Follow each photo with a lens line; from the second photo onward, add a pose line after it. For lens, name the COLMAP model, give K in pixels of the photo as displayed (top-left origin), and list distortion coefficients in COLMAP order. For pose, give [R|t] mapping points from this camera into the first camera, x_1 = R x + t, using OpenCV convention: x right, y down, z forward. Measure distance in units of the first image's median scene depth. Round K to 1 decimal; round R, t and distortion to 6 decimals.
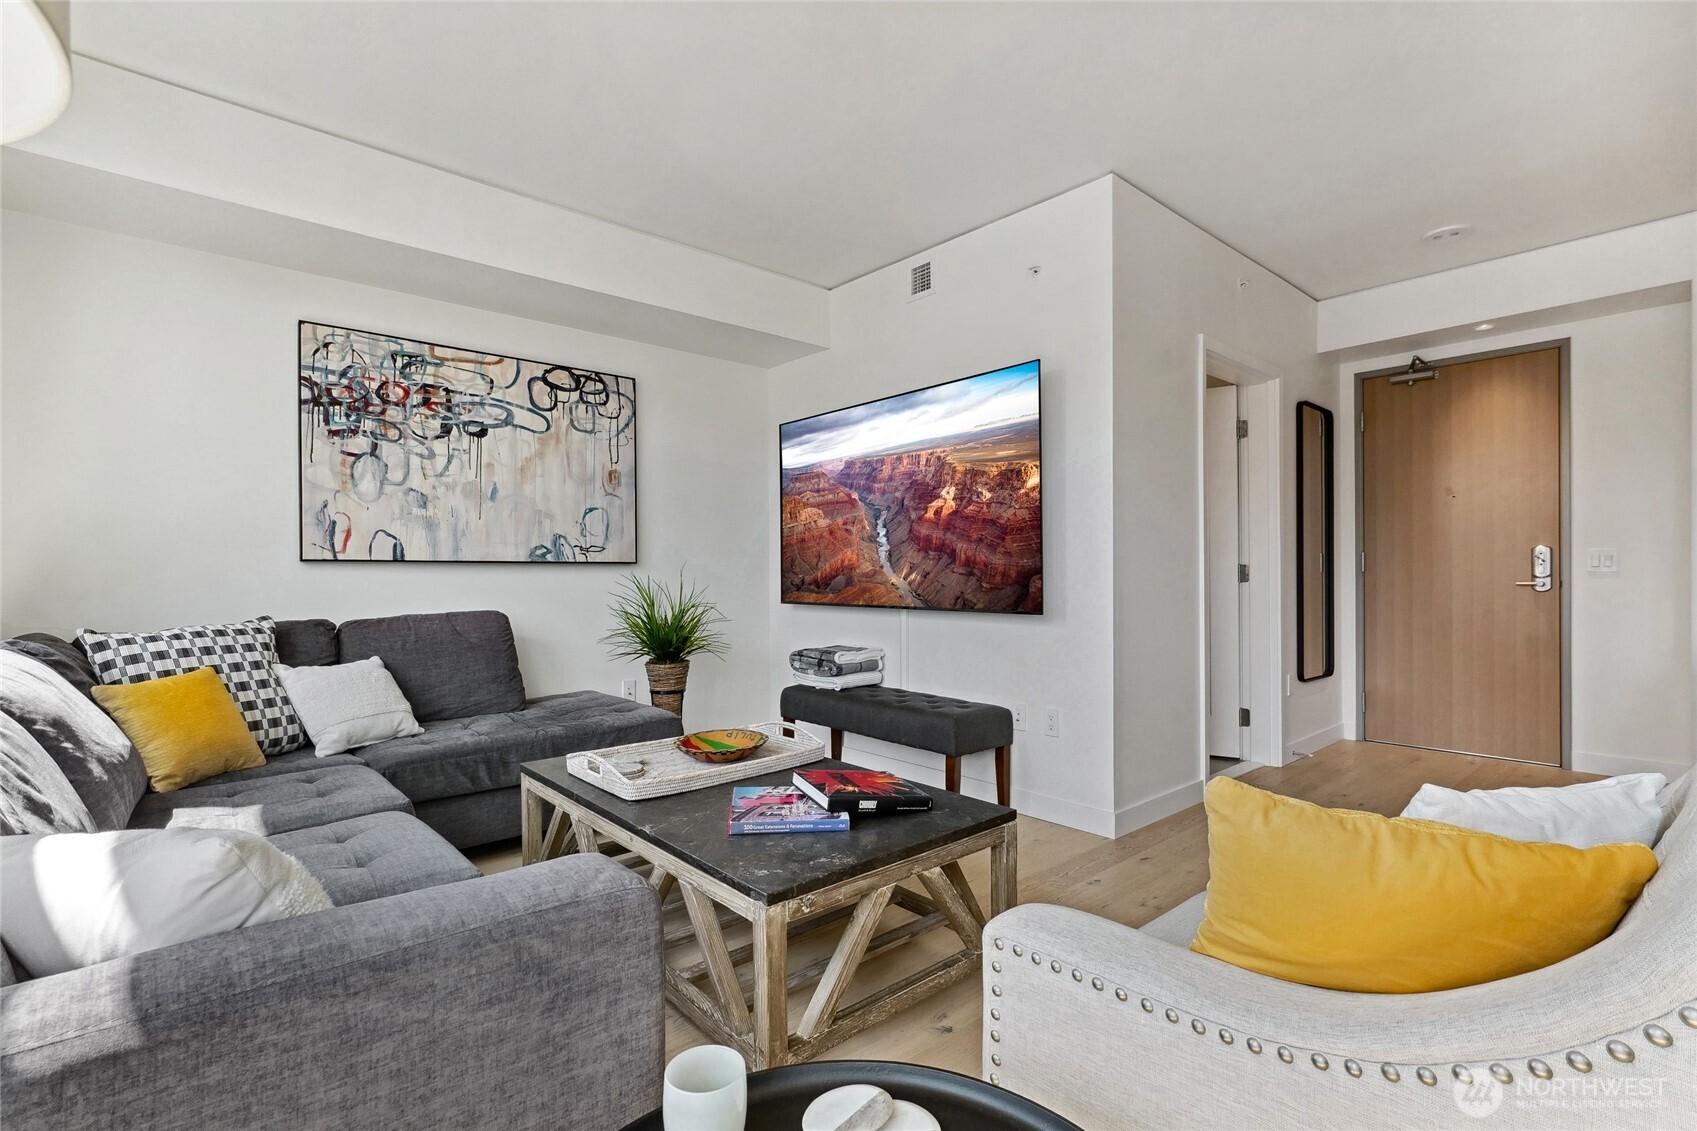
lens RADIAL K [[797.8, 0, 856.0], [0, 797.8, 569.9], [0, 0, 1]] dist [-0.000403, 0.006354]
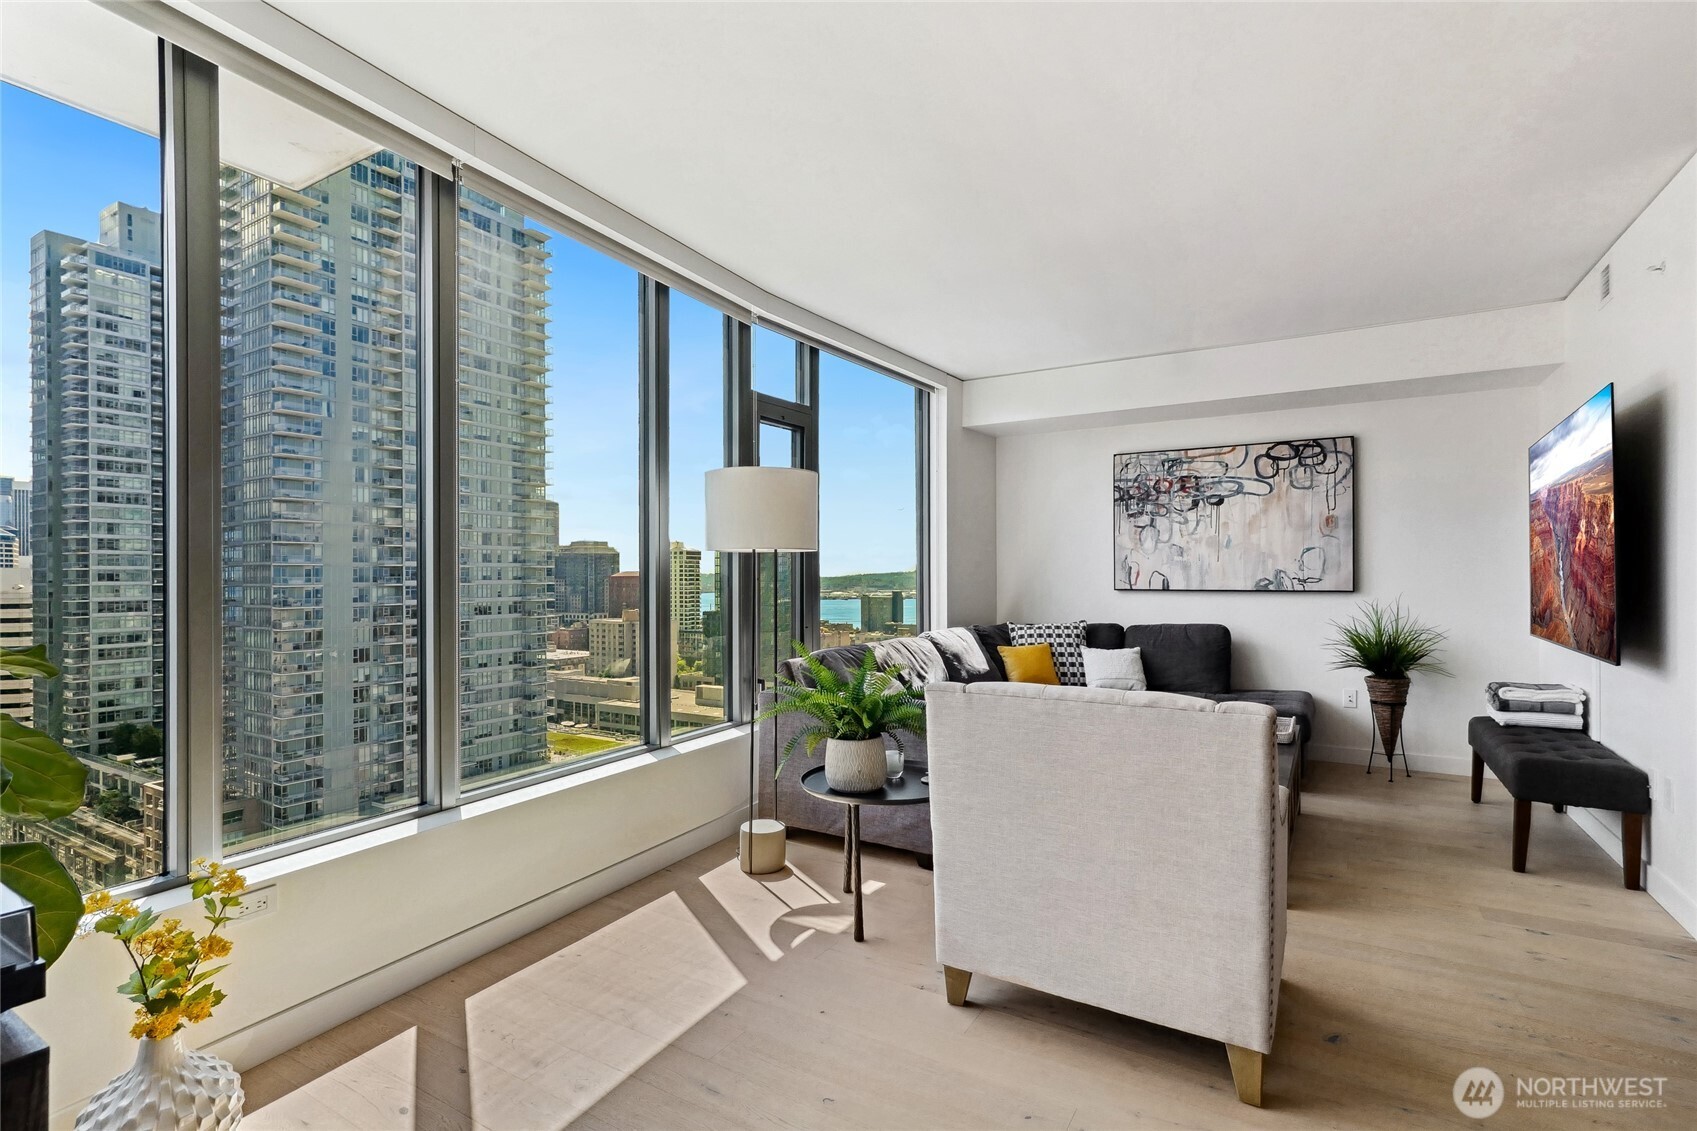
lens RADIAL K [[797.8, 0, 850.9], [0, 797.8, 580.9], [0, 0, 1]] dist [-0.000403, 0.006354]
pose [[0.303580, 0.006773, -0.952782, 0.728910], [0.004682, 0.999952, 0.008600, -0.044012], [0.952794, -0.007072, 0.303534, -0.087509]]
